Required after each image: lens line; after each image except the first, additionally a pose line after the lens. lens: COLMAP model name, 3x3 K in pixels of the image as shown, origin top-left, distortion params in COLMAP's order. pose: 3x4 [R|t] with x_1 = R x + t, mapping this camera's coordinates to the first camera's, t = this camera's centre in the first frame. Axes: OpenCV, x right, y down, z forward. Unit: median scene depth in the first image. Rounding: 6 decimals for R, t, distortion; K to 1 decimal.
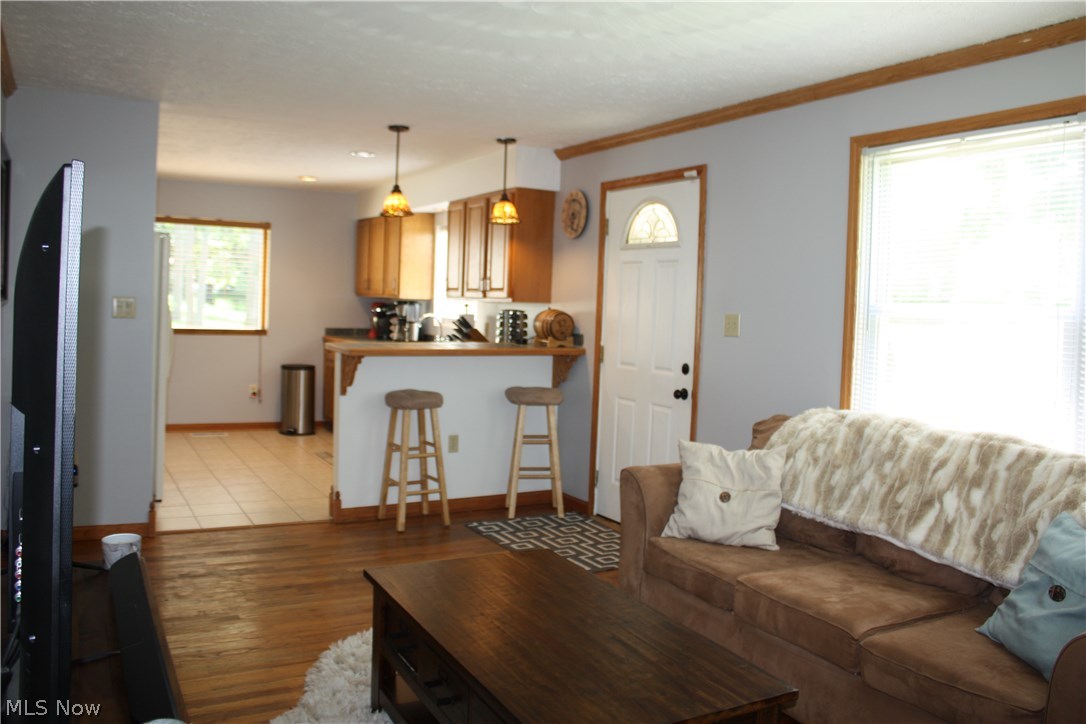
lens RADIAL K [[916.2, 0, 547.0], [0, 916.2, 317.0], [0, 0, 1]] dist [-0.086436, 0.001281]
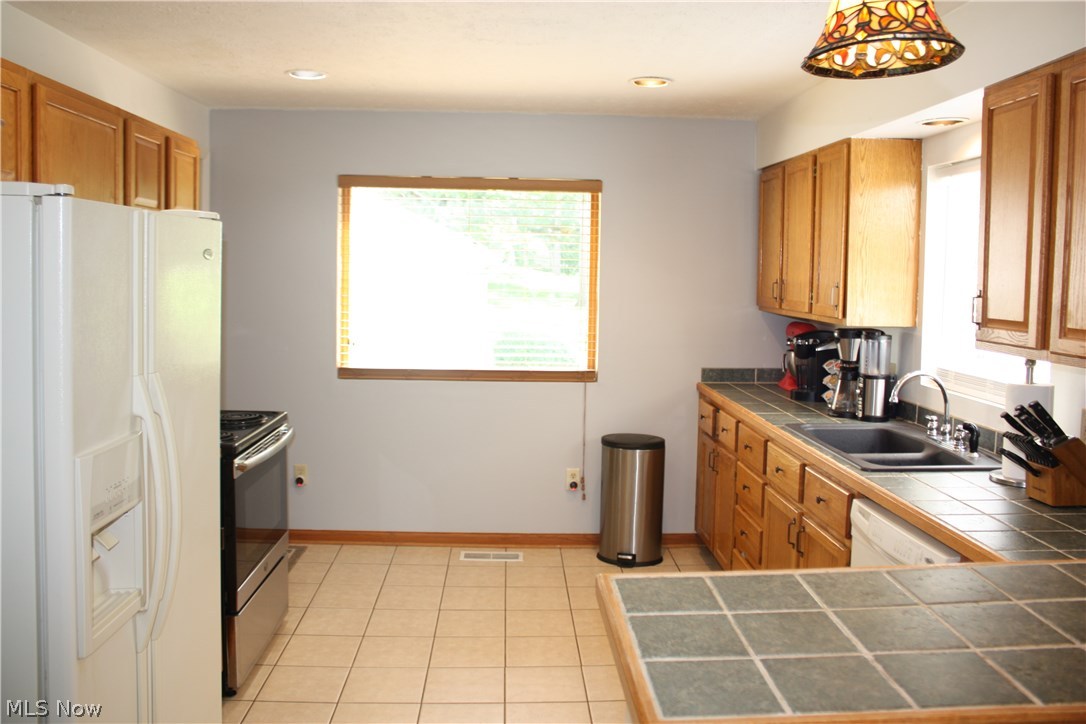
lens RADIAL K [[916.2, 0, 547.0], [0, 916.2, 317.0], [0, 0, 1]] dist [-0.086436, 0.001281]
pose [[0.898270, 0.010997, -0.439307, -0.091722], [-0.000498, 0.999712, 0.024007, -0.034856], [0.439445, -0.021346, 0.898016, 0.501454]]
